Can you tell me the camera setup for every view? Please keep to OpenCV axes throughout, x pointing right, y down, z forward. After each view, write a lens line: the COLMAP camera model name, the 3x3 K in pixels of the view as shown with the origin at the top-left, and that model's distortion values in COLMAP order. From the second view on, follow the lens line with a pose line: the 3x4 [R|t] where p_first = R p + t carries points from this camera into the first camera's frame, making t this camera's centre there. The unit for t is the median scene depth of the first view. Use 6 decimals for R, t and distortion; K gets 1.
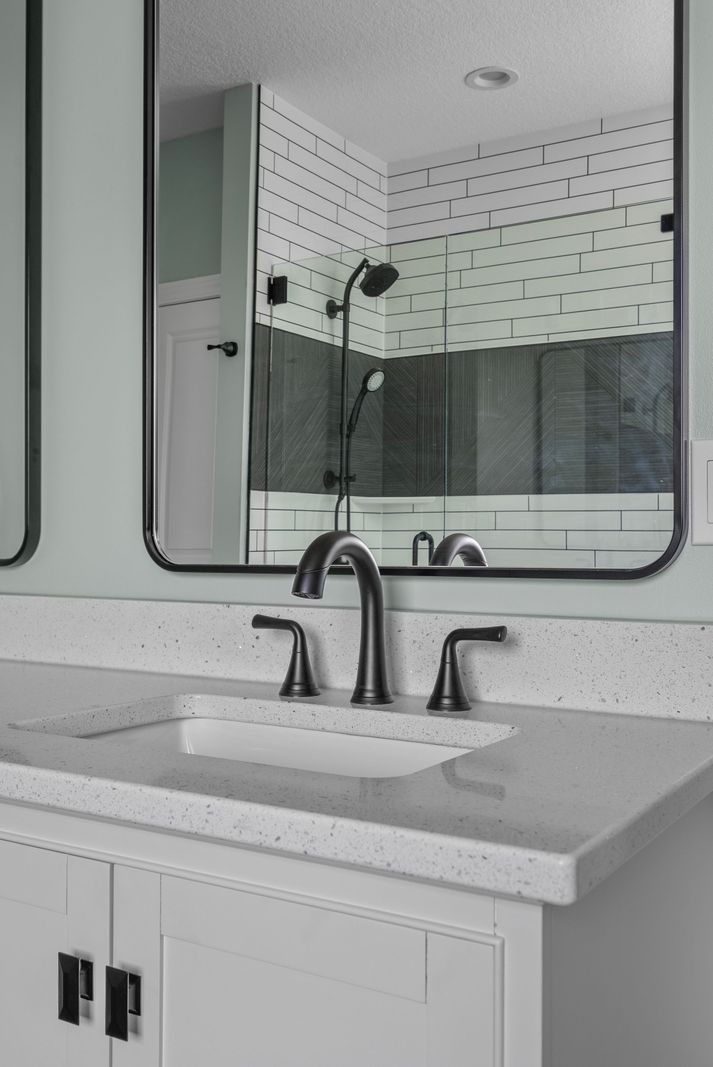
lens RADIAL K [[1063.7, 0, 356.5], [0, 1063.7, 533.5], [0, 0, 1]] dist [0.014988, 0.003170]
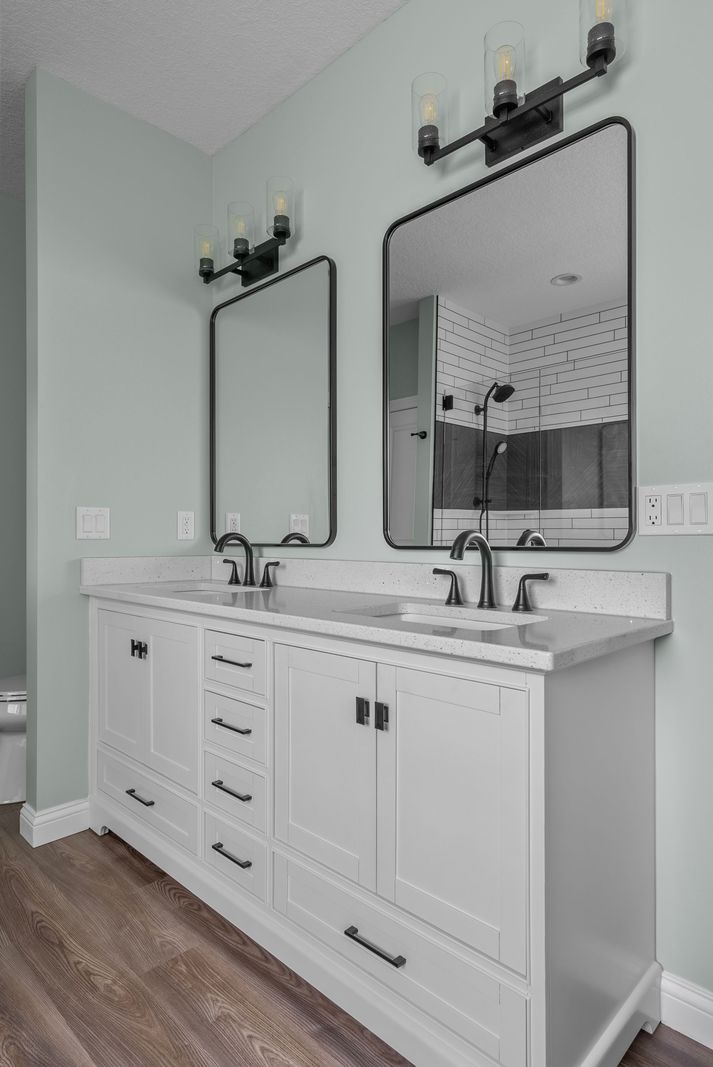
lens RADIAL K [[613.1, 0, 356.5], [0, 613.1, 533.5], [0, 0, 1]] dist [0.006253, 0.000717]
pose [[0.974226, -0.005040, -0.225516, 0.030310], [0.005828, 0.999979, 0.002830, -0.000398], [0.225497, -0.004071, 0.974235, -0.240473]]
